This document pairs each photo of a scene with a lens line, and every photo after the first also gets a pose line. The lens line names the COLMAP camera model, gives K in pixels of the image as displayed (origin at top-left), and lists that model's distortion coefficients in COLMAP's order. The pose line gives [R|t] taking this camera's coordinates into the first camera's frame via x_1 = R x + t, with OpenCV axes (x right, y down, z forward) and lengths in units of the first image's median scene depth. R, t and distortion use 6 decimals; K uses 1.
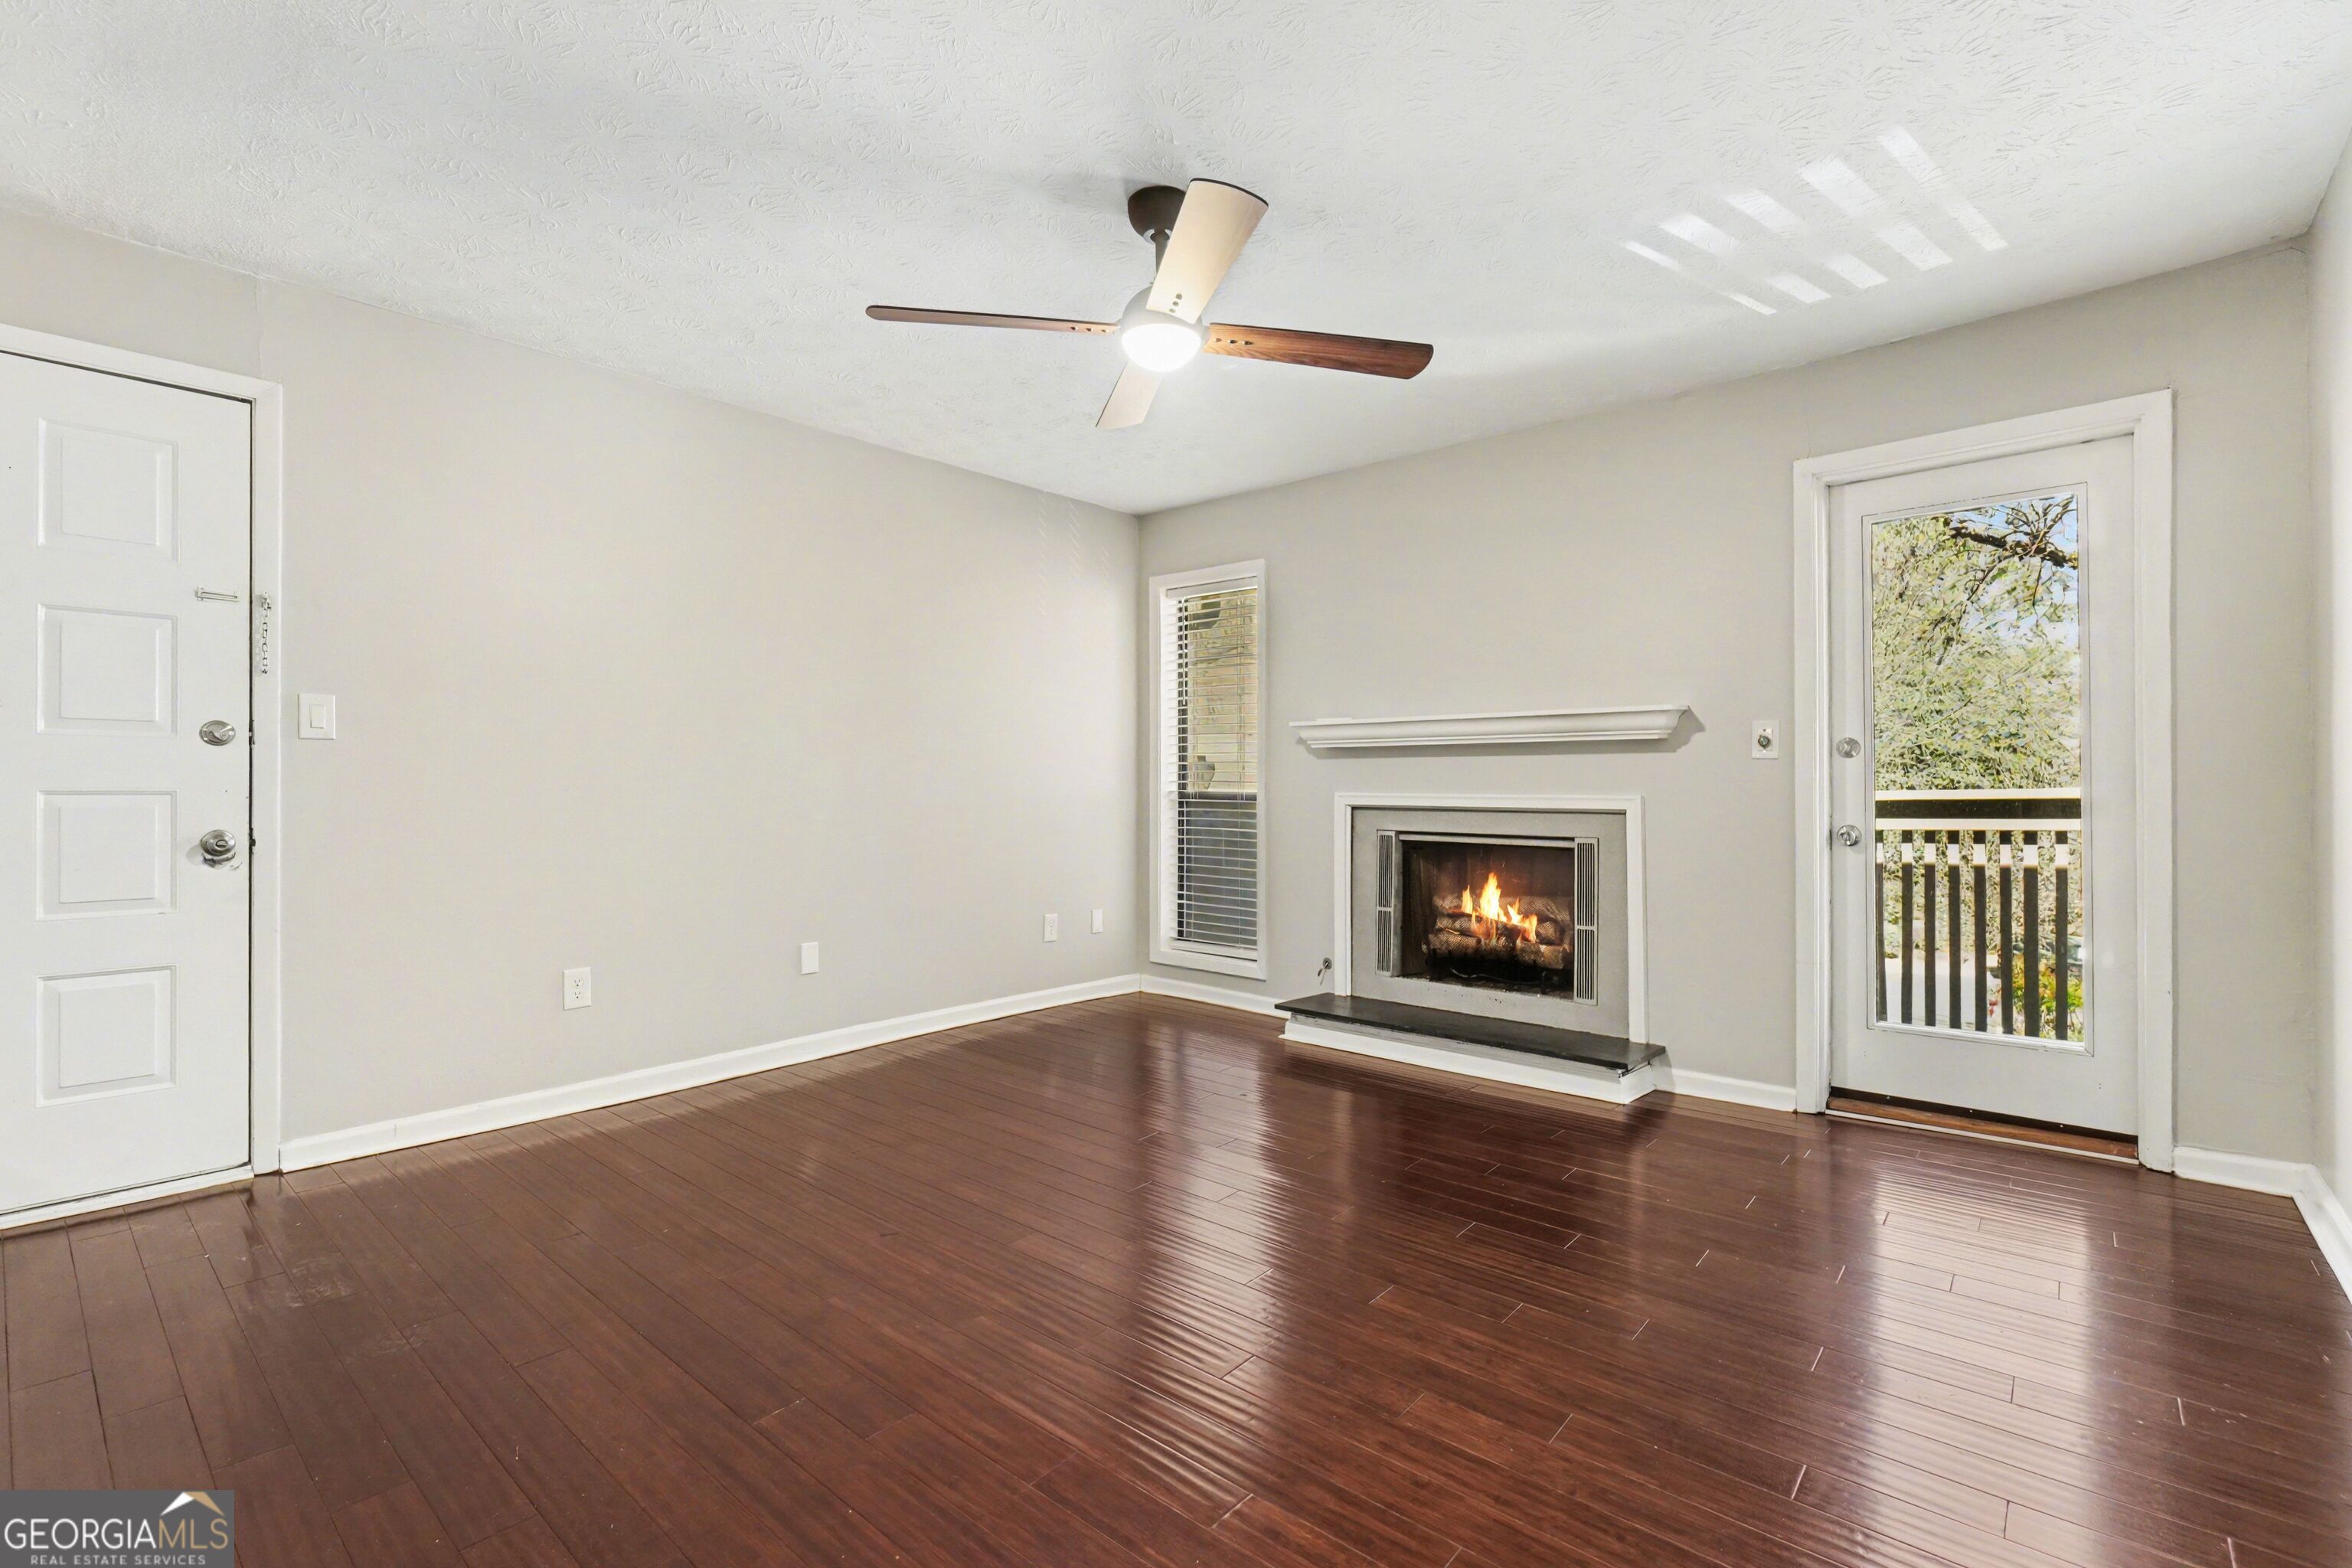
lens RADIAL K [[1044.9, 0, 1149.7], [0, 1044.9, 780.6], [0, 0, 1]] dist [0.000286, -0.000011]
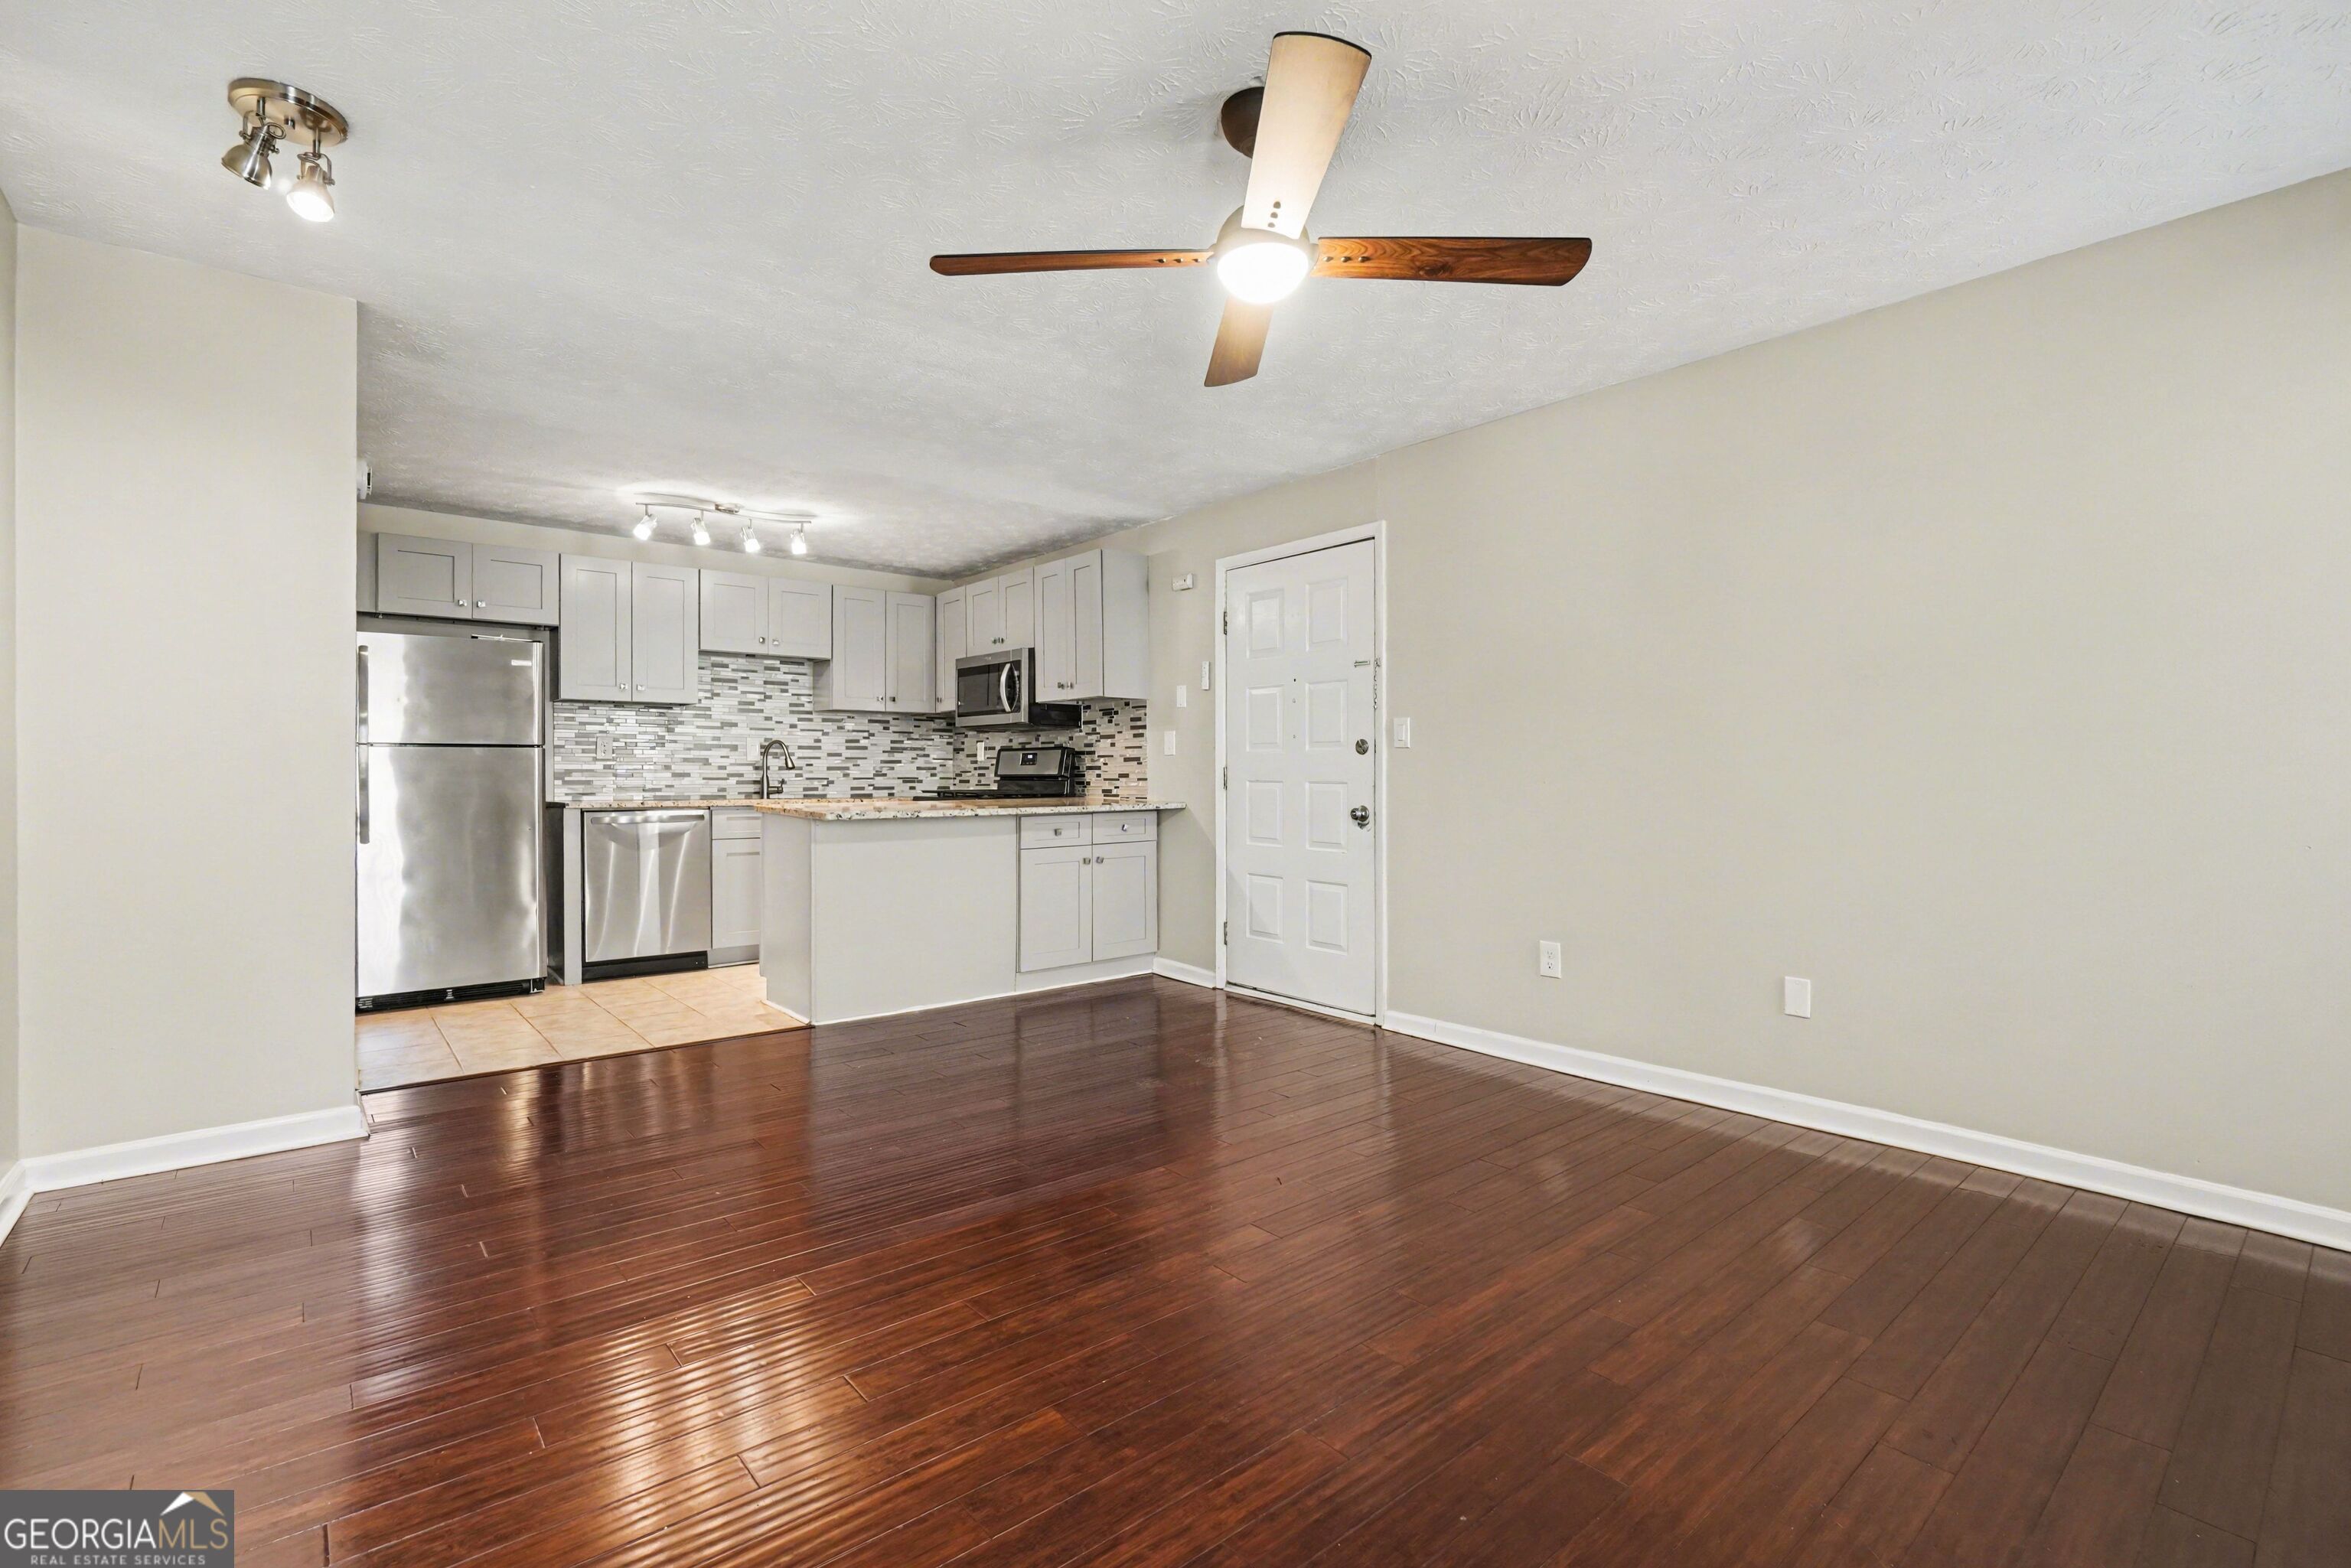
lens RADIAL K [[1044.4, 0, 1149.2], [0, 1044.4, 780.6], [0, 0, 1]] dist [0.000286, -0.000011]
pose [[-0.147963, -0.001305, -0.988992, 0.527580], [-0.002199, 0.999997, -0.000991, 0.007196], [0.988990, 0.002028, -0.147965, 0.621314]]
